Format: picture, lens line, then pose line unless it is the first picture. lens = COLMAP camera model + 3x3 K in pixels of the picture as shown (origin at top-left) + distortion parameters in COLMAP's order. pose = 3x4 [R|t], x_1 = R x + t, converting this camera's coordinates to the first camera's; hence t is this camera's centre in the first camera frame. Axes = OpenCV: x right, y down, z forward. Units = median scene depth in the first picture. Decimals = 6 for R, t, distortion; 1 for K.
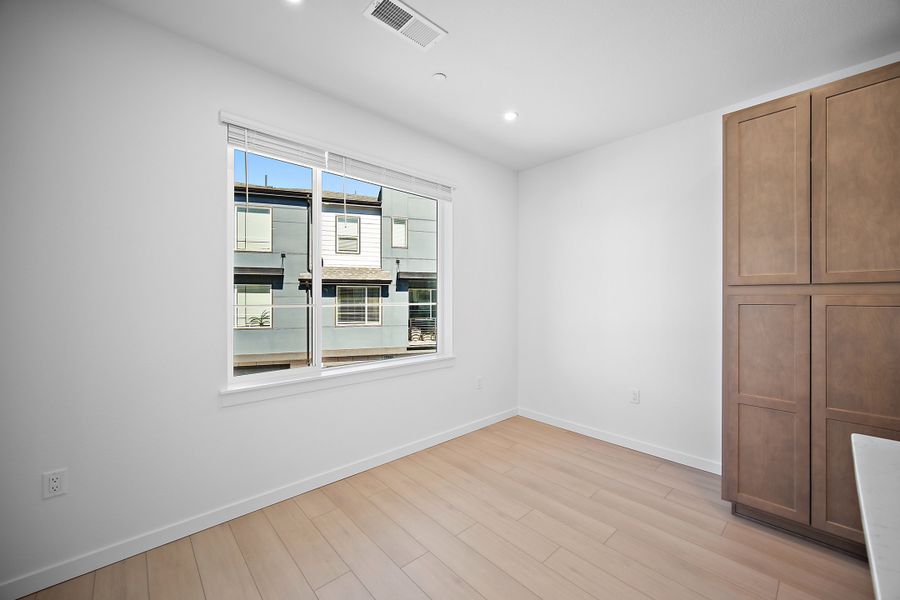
lens RADIAL K [[355.4, 0, 454.2], [0, 355.4, 298.6], [0, 0, 1]] dist [-0.000266, 0.000336]
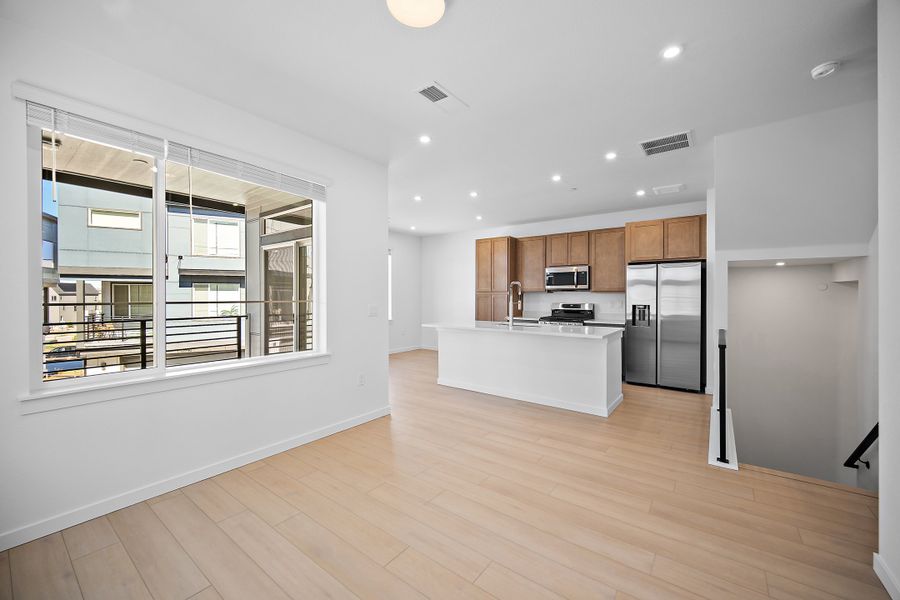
lens RADIAL K [[355.4, 0, 454.2], [0, 355.4, 298.6], [0, 0, 1]] dist [-0.000266, 0.000336]
pose [[0.983364, 0.001365, 0.181642, -0.035568], [-0.002721, 0.999970, 0.007216, 0.003243], [-0.181626, -0.007590, 0.983338, -2.298362]]
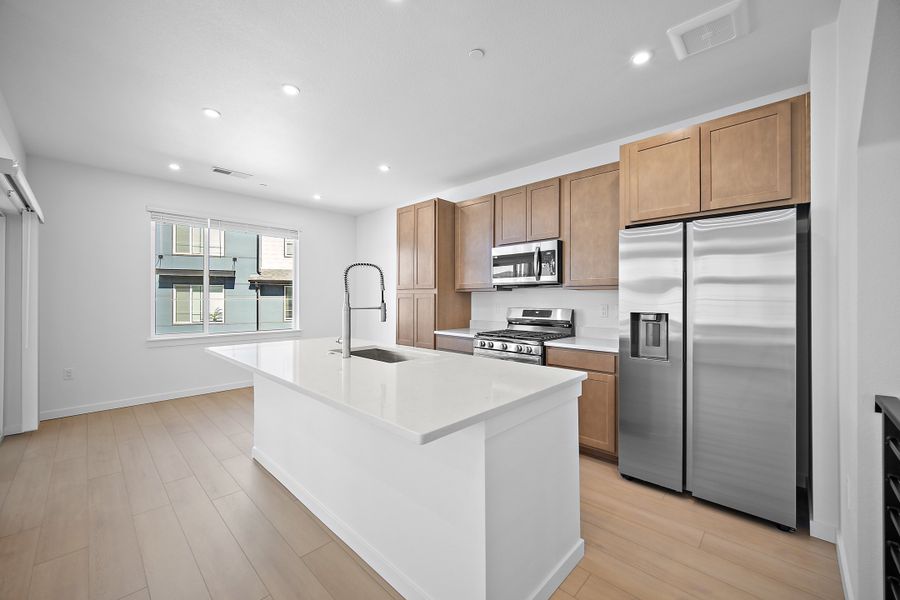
lens RADIAL K [[353.0, 0, 452.9], [0, 353.0, 298.4], [0, 0, 1]] dist [-0.004205, 0.000045]
pose [[0.998043, 0.003599, 0.062423, 1.006635], [-0.003533, 0.999993, -0.001168, 0.018091], [-0.062427, 0.000945, 0.998049, -1.176930]]
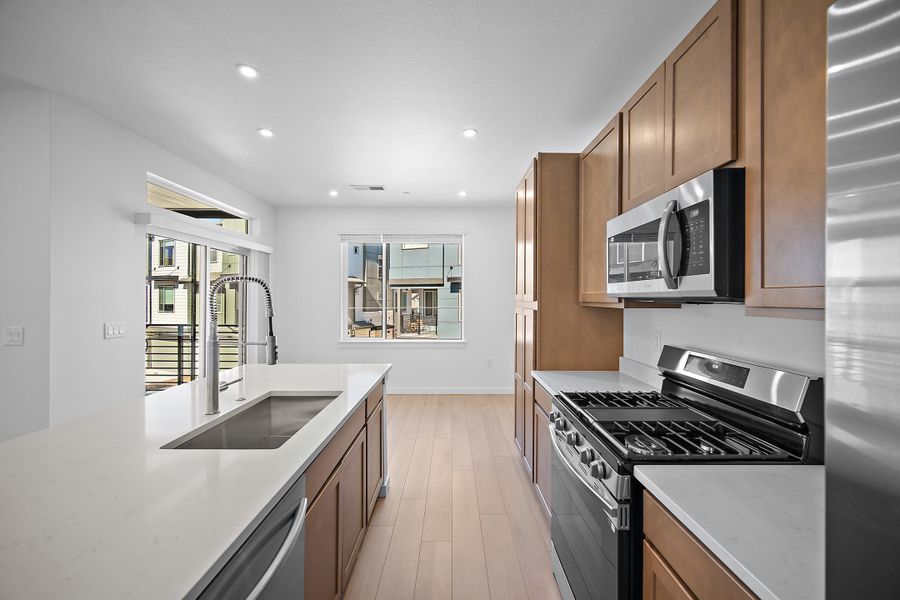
lens RADIAL K [[354.9, 0, 450.0], [0, 354.9, 300.0], [0, 0, 1]] dist [-0.001101, -0.000038]
pose [[0.732710, 0.009165, -0.680479, 1.639052], [-0.006267, 0.999958, 0.006720, -0.050296], [0.680512, -0.000659, 0.732737, -0.307250]]
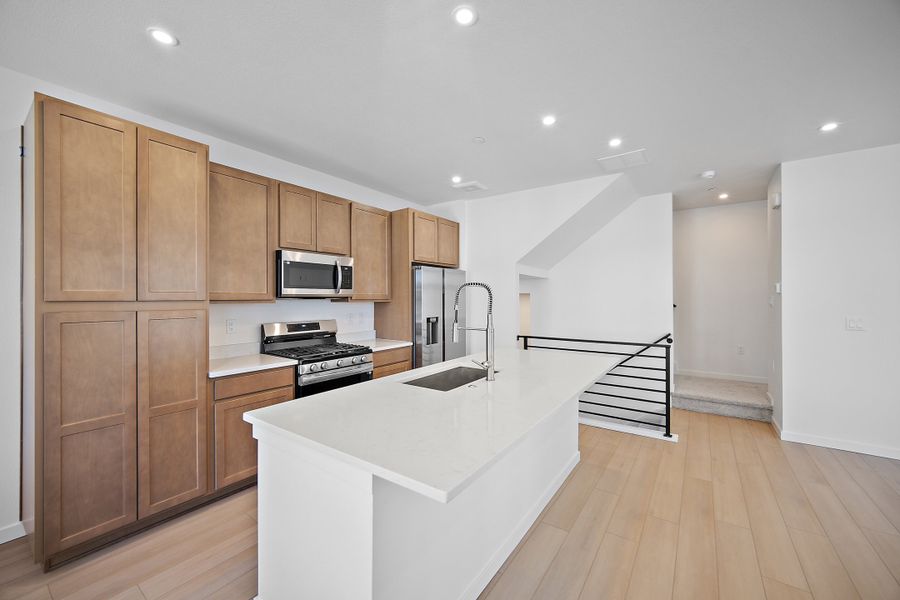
lens RADIAL K [[353.0, 0, 452.9], [0, 353.0, 298.4], [0, 0, 1]] dist [-0.004205, 0.000045]
pose [[-0.209628, 0.001654, 0.977780, -0.245143], [0.001472, 0.999998, -0.001376, -0.042086], [-0.977780, 0.001151, -0.209630, 0.244938]]
